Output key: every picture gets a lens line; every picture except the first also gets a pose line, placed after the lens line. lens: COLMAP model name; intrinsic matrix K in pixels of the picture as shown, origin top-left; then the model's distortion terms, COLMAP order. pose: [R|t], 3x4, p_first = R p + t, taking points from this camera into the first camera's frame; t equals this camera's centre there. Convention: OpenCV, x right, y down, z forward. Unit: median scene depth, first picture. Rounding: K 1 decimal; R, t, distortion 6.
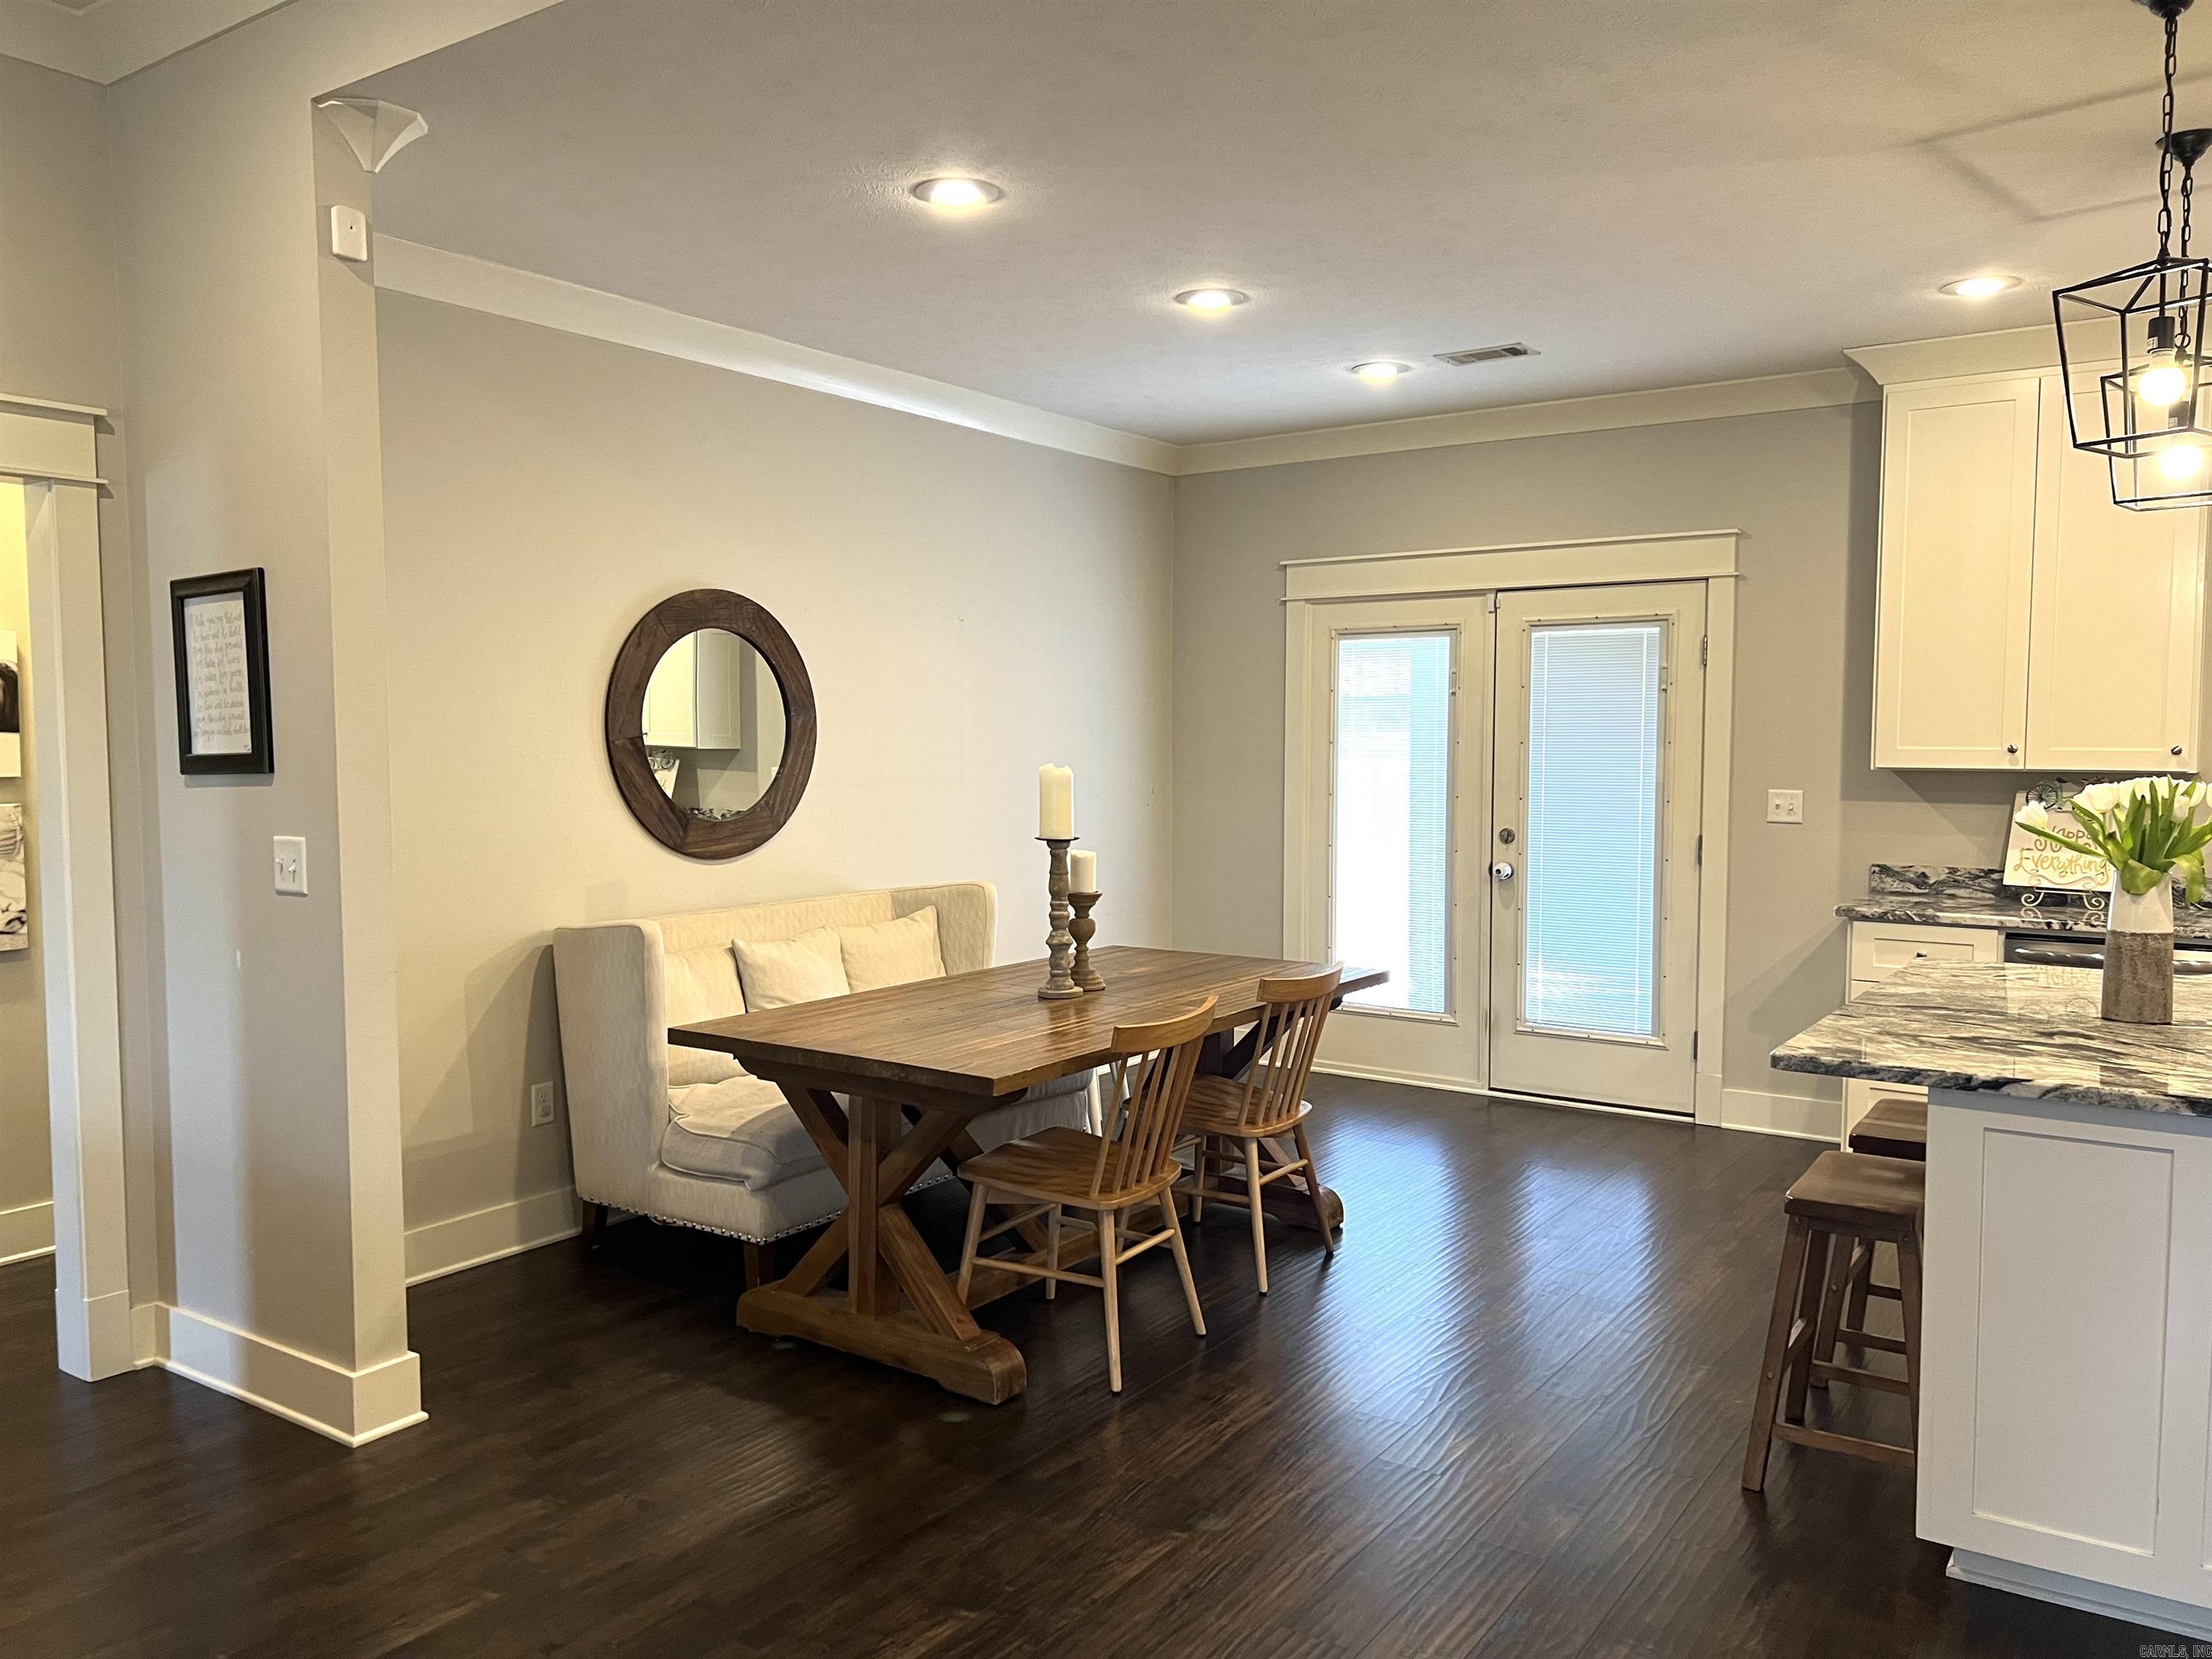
lens RADIAL K [[1653.6, 0, 1056.6], [0, 1653.6, 833.8], [0, 0, 1]] dist [0.047961, -0.053784]
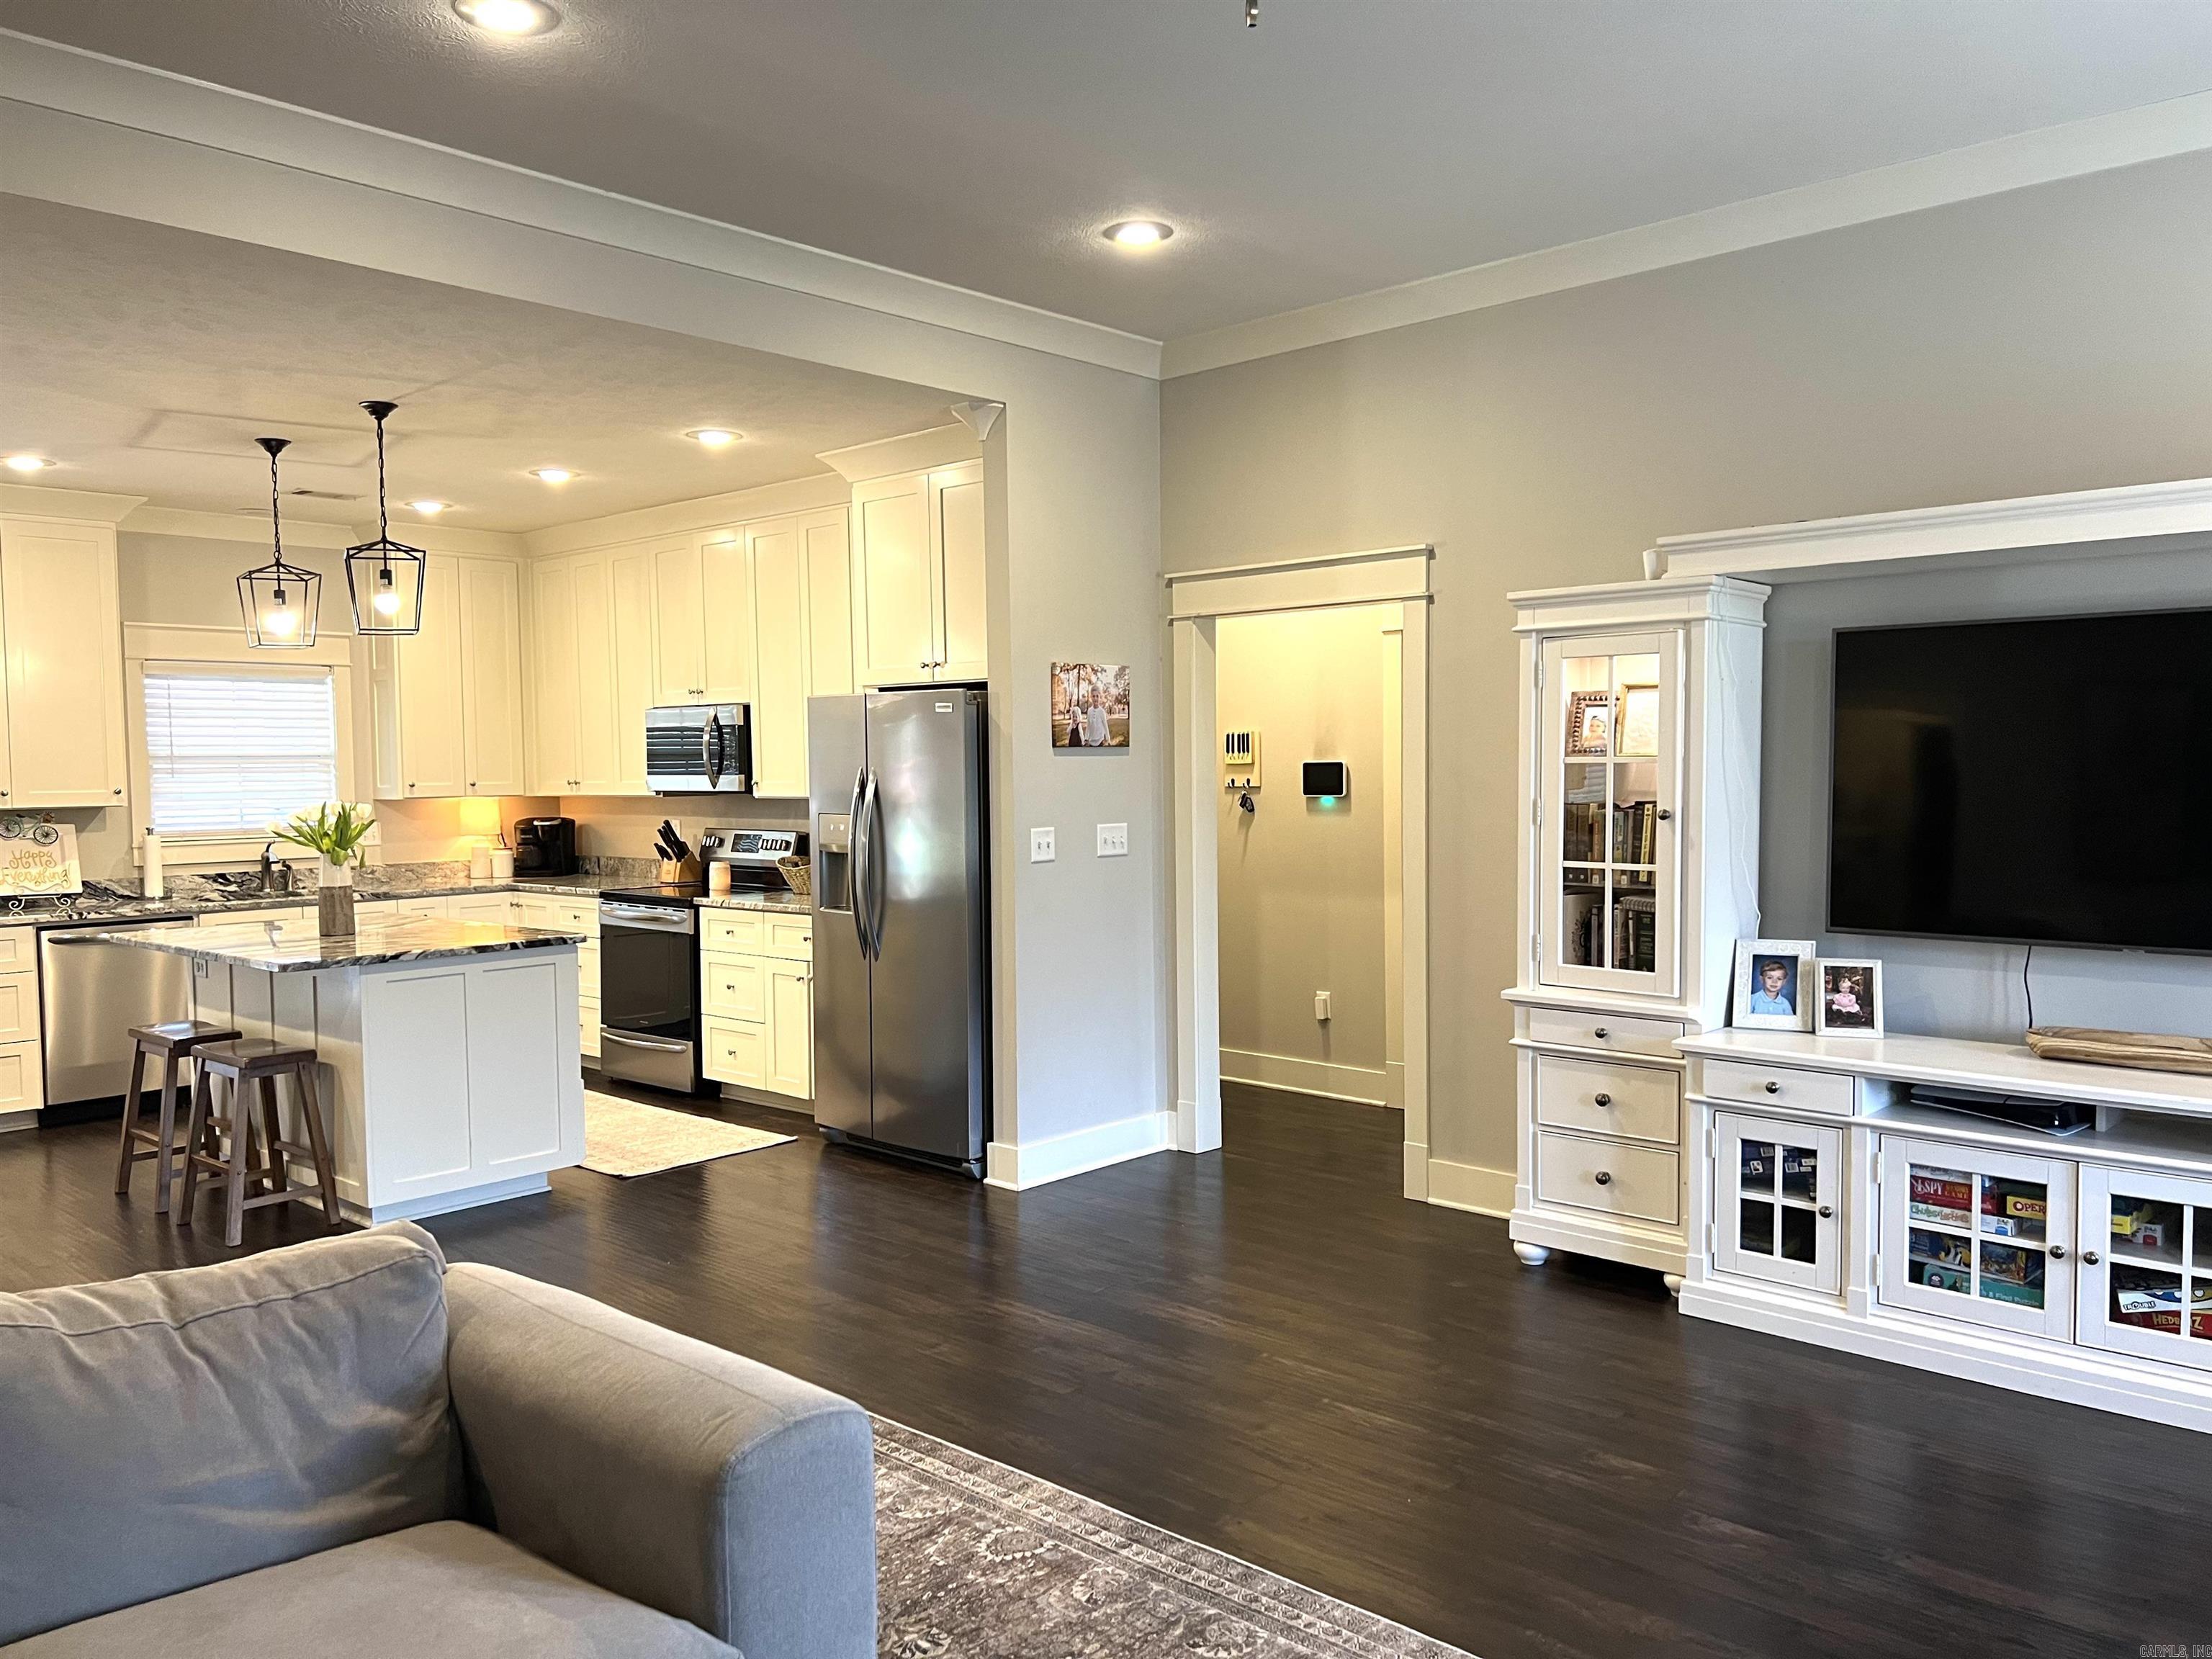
lens RADIAL K [[1653.6, 0, 1123.6], [0, 1653.6, 847.2], [0, 0, 1]] dist [0.047961, -0.053784]
pose [[0.115231, -0.053948, 0.991873, -0.624406], [0.074494, 0.996182, 0.045528, -0.001757], [-0.990542, 0.068642, 0.118810, -0.044183]]
